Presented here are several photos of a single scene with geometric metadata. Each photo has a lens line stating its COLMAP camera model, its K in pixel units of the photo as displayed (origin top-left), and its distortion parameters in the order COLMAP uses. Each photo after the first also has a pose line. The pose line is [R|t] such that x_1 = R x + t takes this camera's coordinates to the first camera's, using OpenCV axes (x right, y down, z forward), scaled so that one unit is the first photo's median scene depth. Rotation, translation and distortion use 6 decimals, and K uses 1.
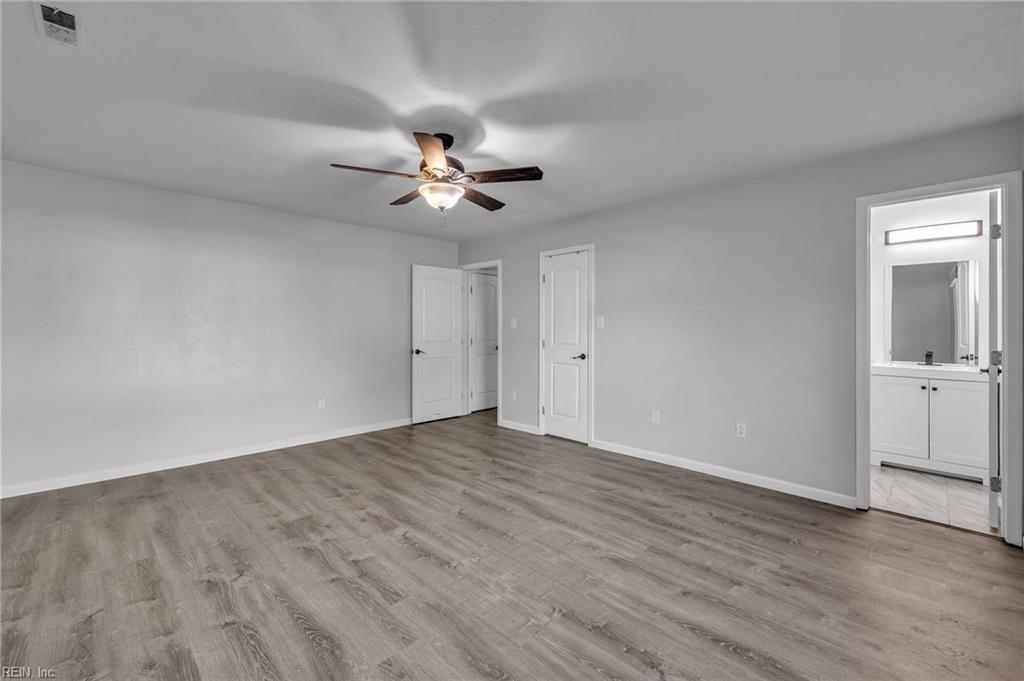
lens RADIAL K [[429.2, 0, 511.1], [0, 429.2, 335.1], [0, 0, 1]] dist [-0.015067, -0.000591]
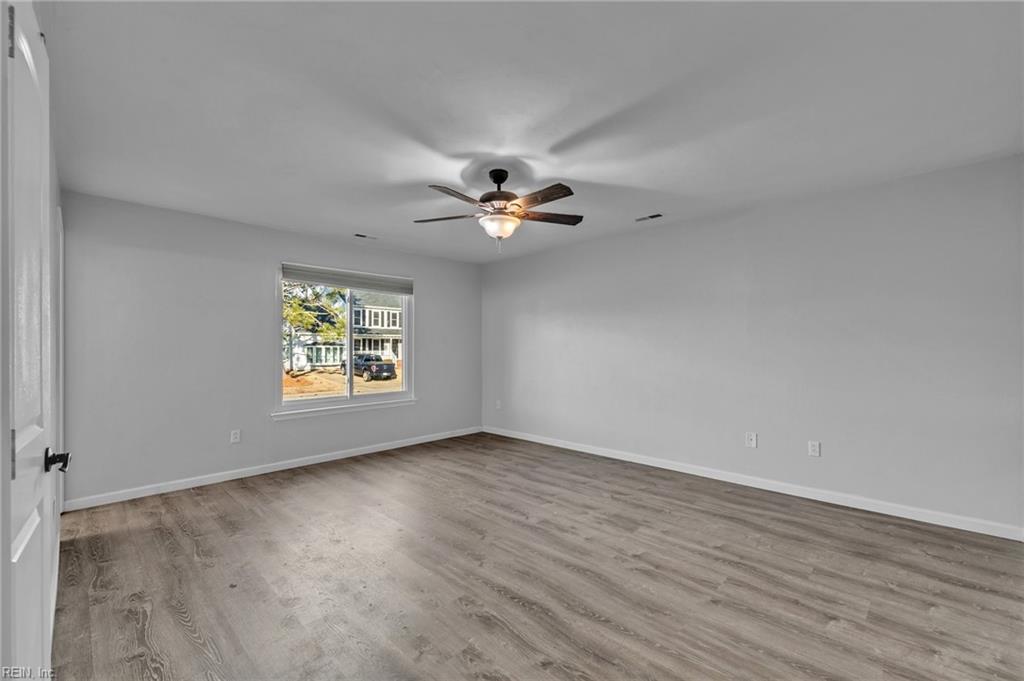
lens RADIAL K [[429.2, 0, 512.4], [0, 429.2, 343.2], [0, 0, 1]] dist [-0.015067, -0.000591]
pose [[-0.999991, 0.001390, 0.004015, -0.202776], [0.001408, 0.999988, 0.004607, -0.032498], [-0.004008, 0.004612, -0.999981, 2.115502]]
